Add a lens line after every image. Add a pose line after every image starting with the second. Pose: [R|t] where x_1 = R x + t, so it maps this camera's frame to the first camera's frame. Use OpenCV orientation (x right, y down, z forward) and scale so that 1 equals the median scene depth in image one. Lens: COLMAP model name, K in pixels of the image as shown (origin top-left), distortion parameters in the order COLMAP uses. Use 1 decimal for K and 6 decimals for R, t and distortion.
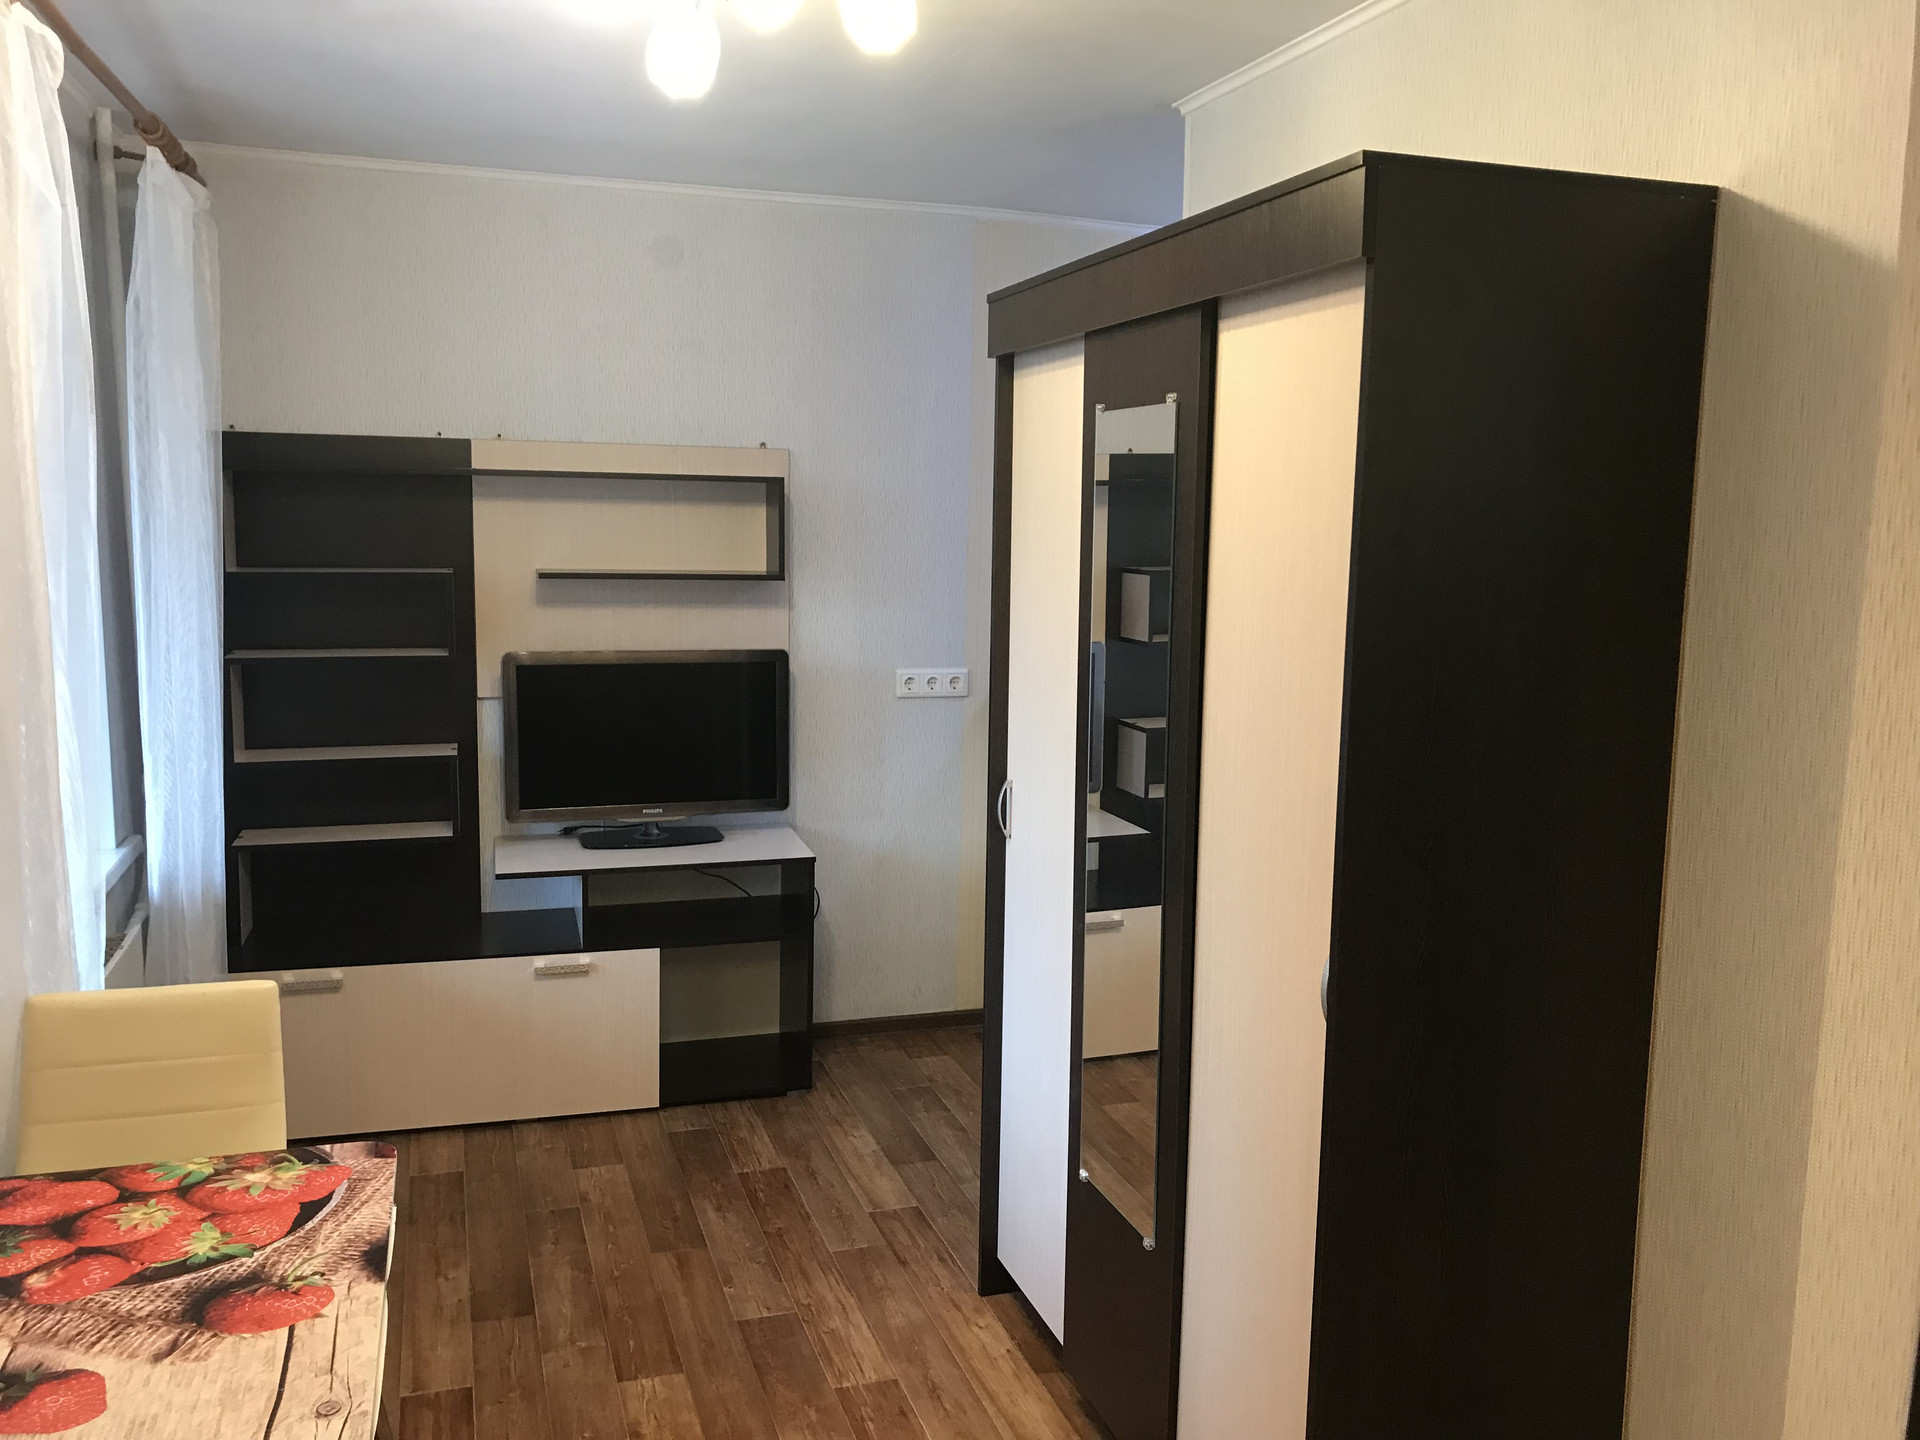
lens RADIAL K [[1542.3, 0, 984.7], [0, 1542.3, 725.5], [0, 0, 1]] dist [0.016822, -0.035175]
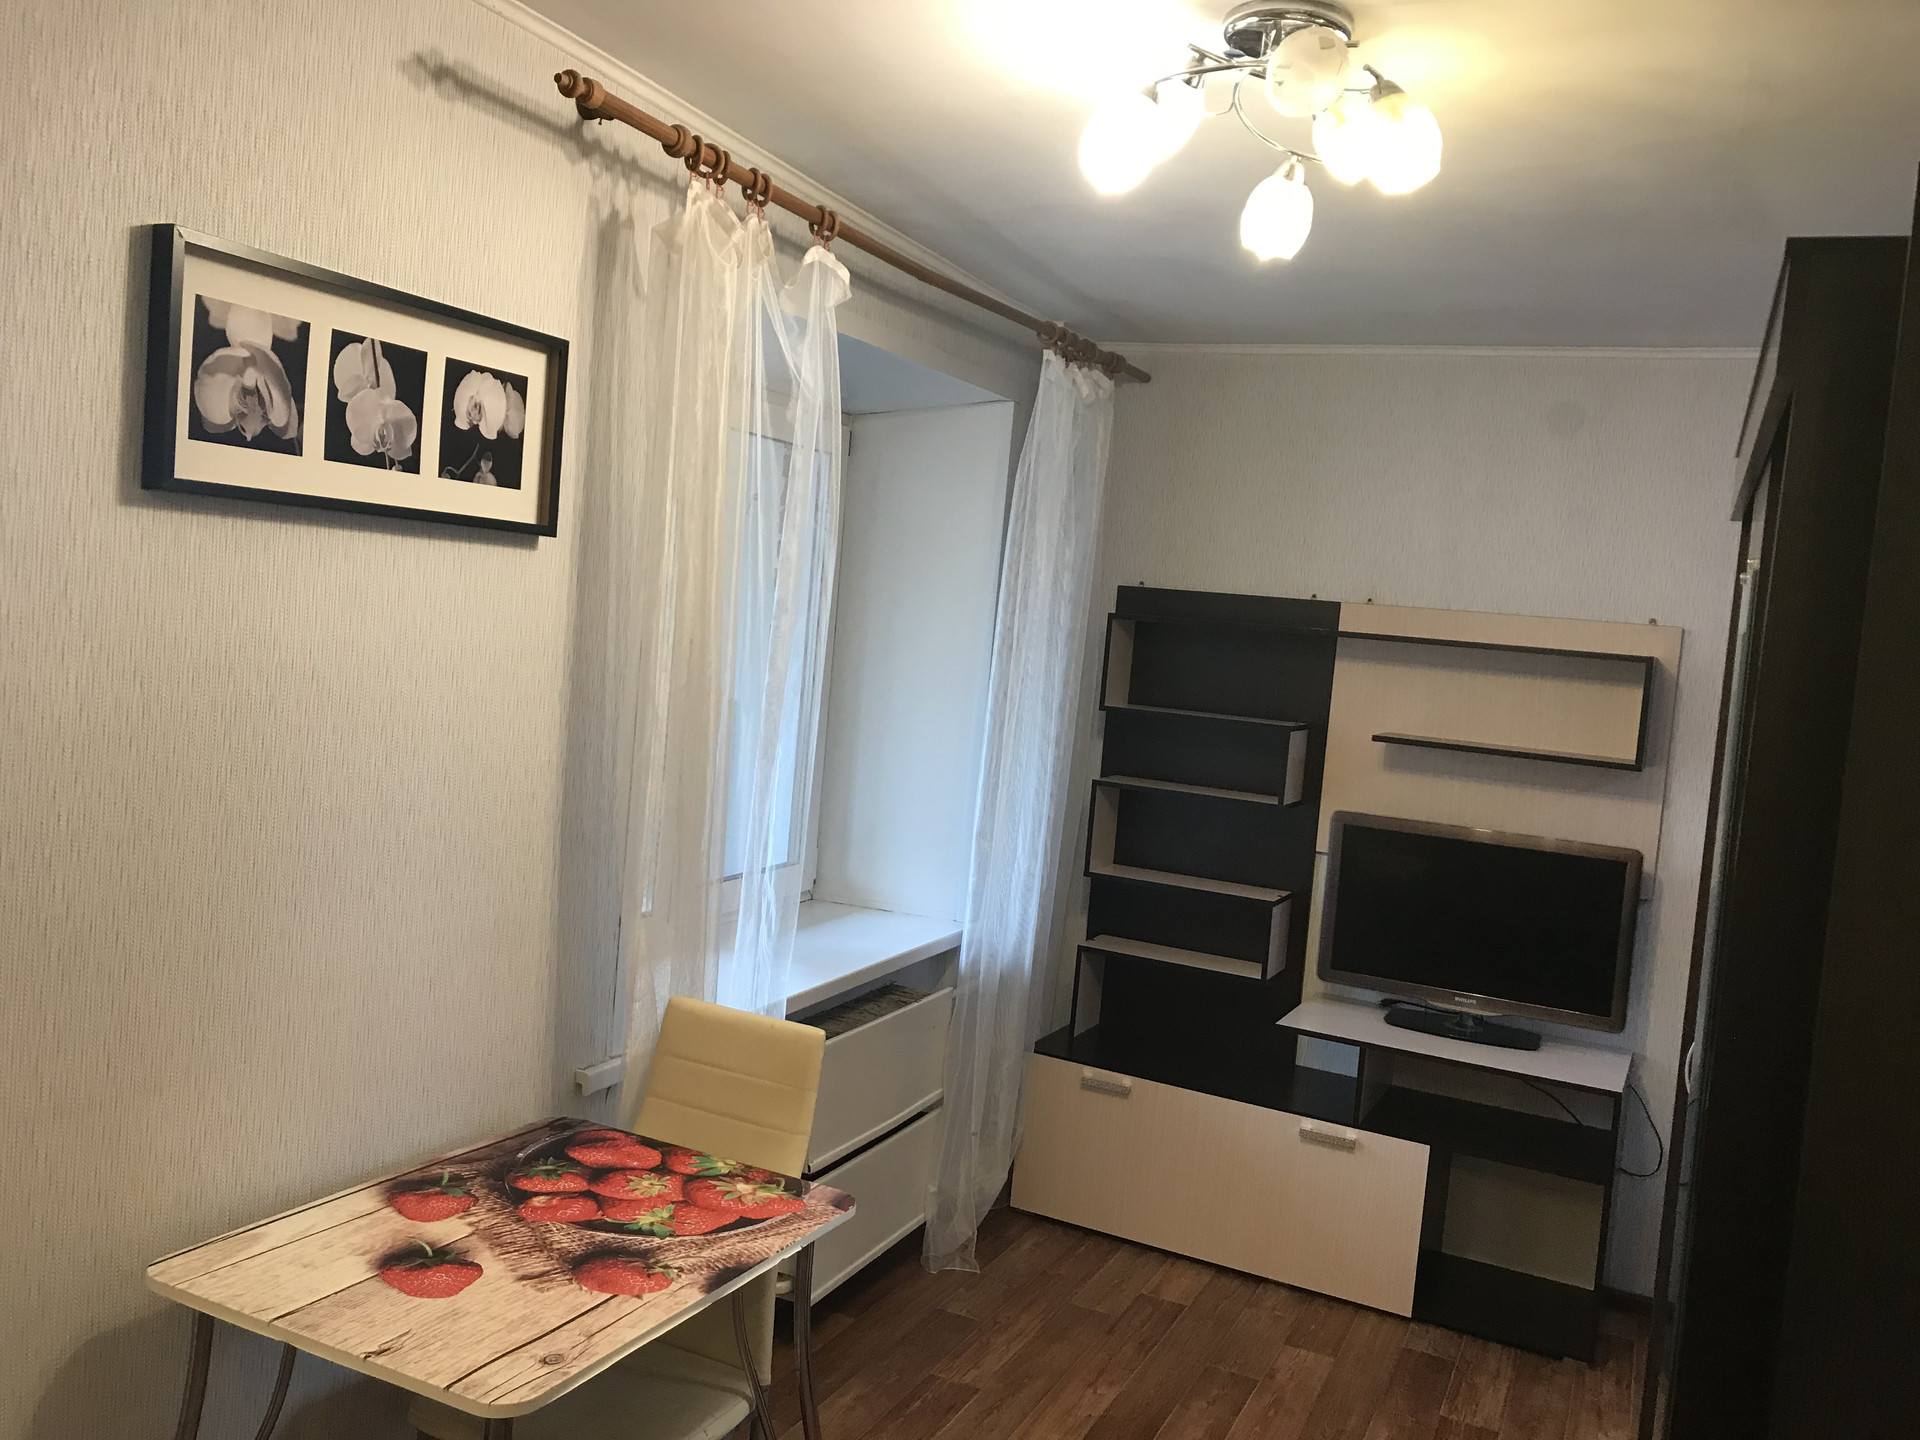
lens RADIAL K [[1542.3, 0, 966.3], [0, 1542.3, 722.5], [0, 0, 1]] dist [0.016822, -0.035175]
pose [[0.716853, 0.088000, -0.691648, 0.443857], [-0.168878, 0.984379, -0.049787, -0.027401], [0.676462, 0.152495, 0.720516, 0.215498]]
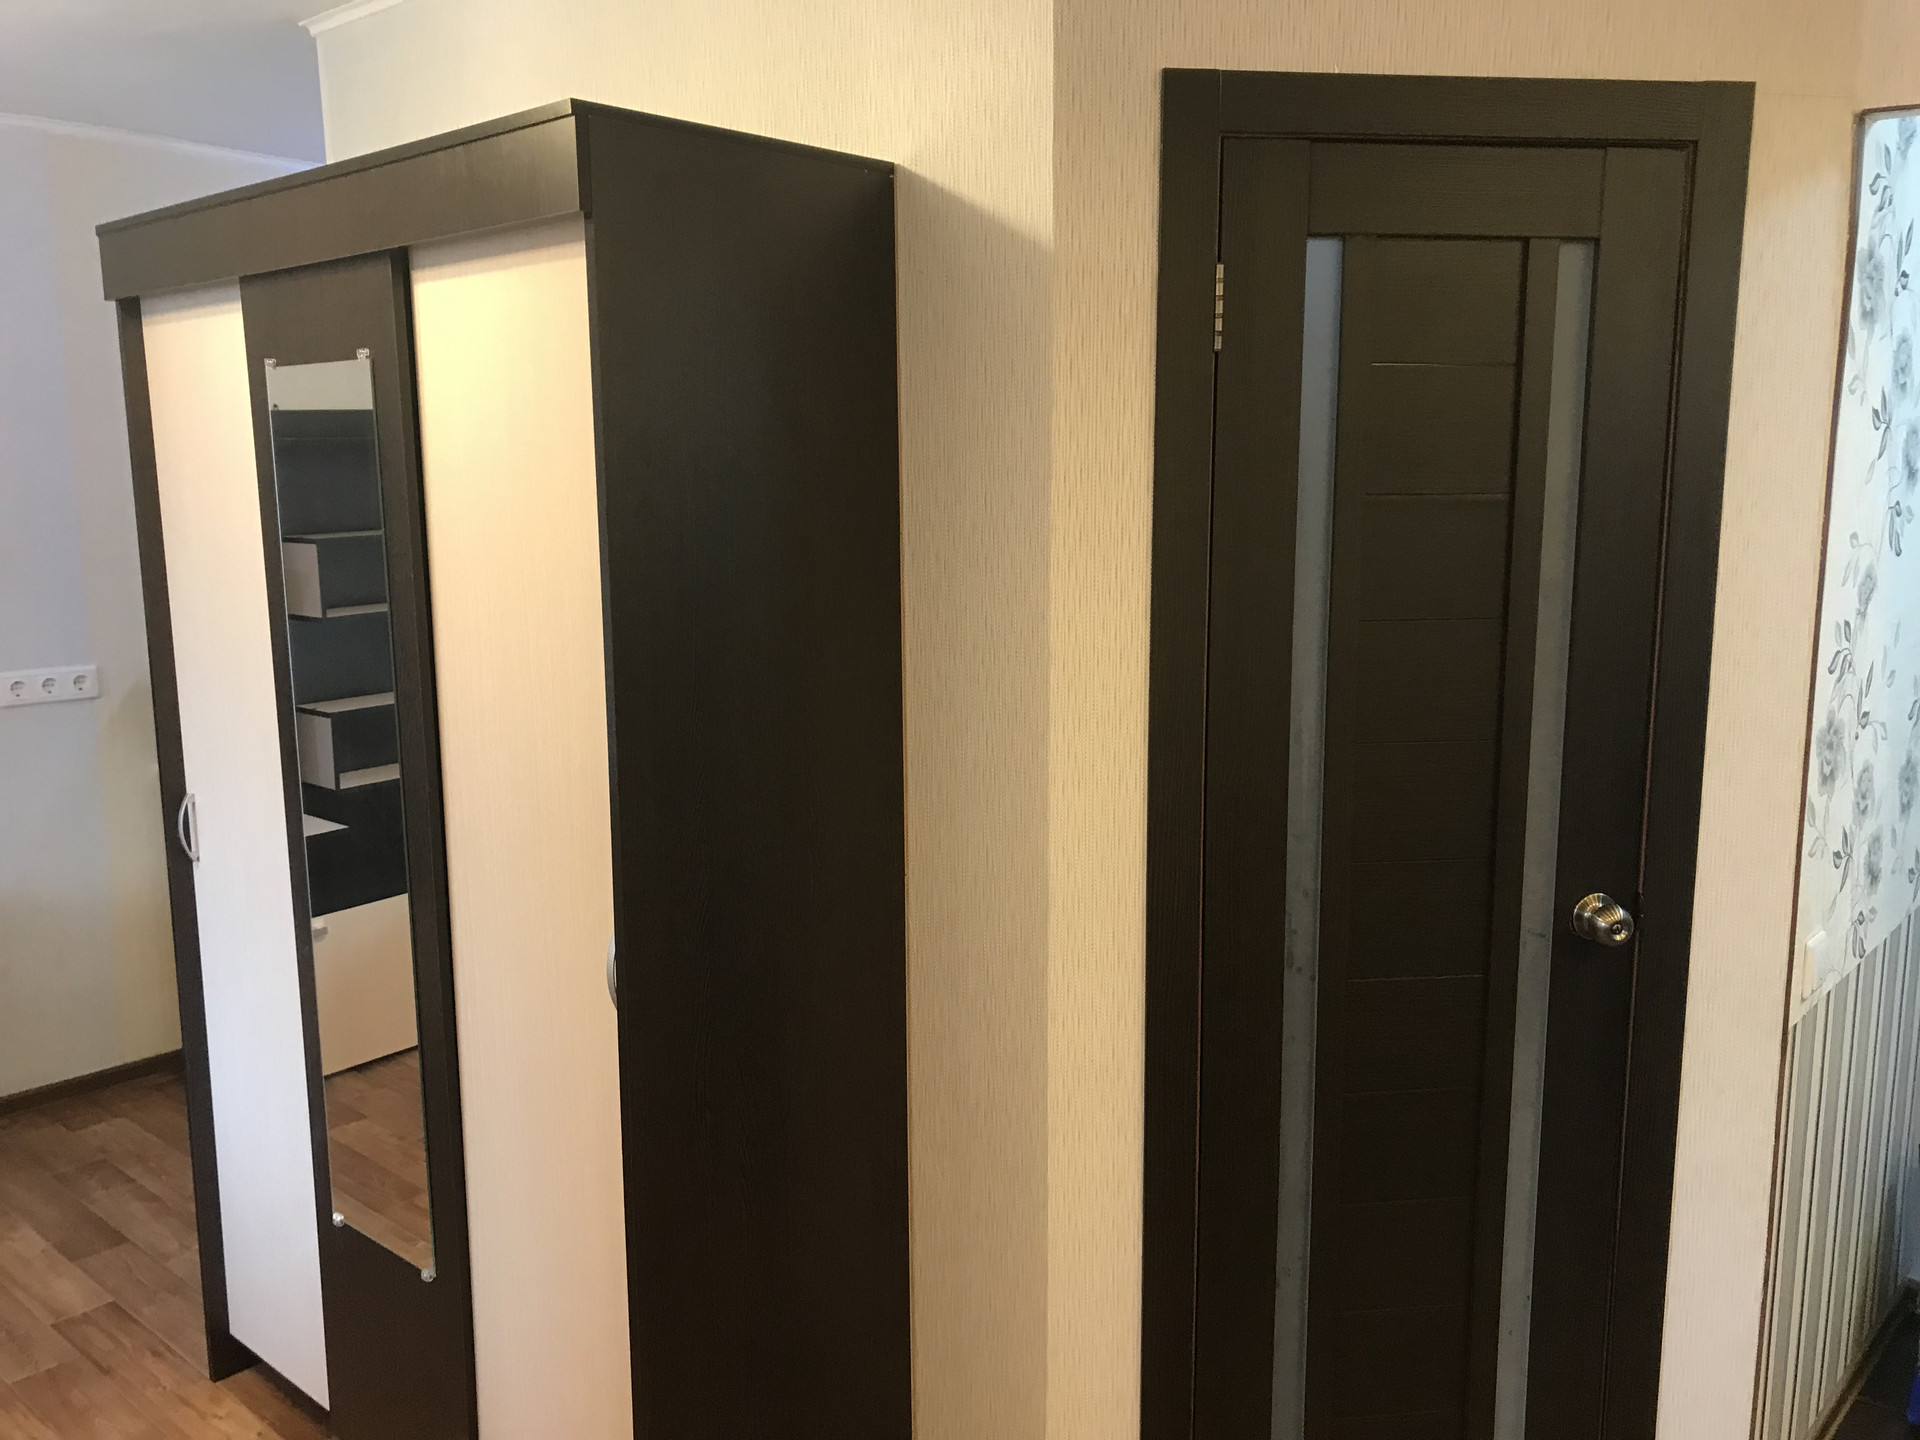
lens RADIAL K [[1542.3, 0, 977.1], [0, 1542.3, 710.0], [0, 0, 1]] dist [0.016822, -0.035175]
pose [[0.860209, -0.102720, 0.499489, -0.028535], [0.091852, 0.994692, 0.046373, -0.009474], [-0.501602, 0.005988, 0.865078, 0.026950]]
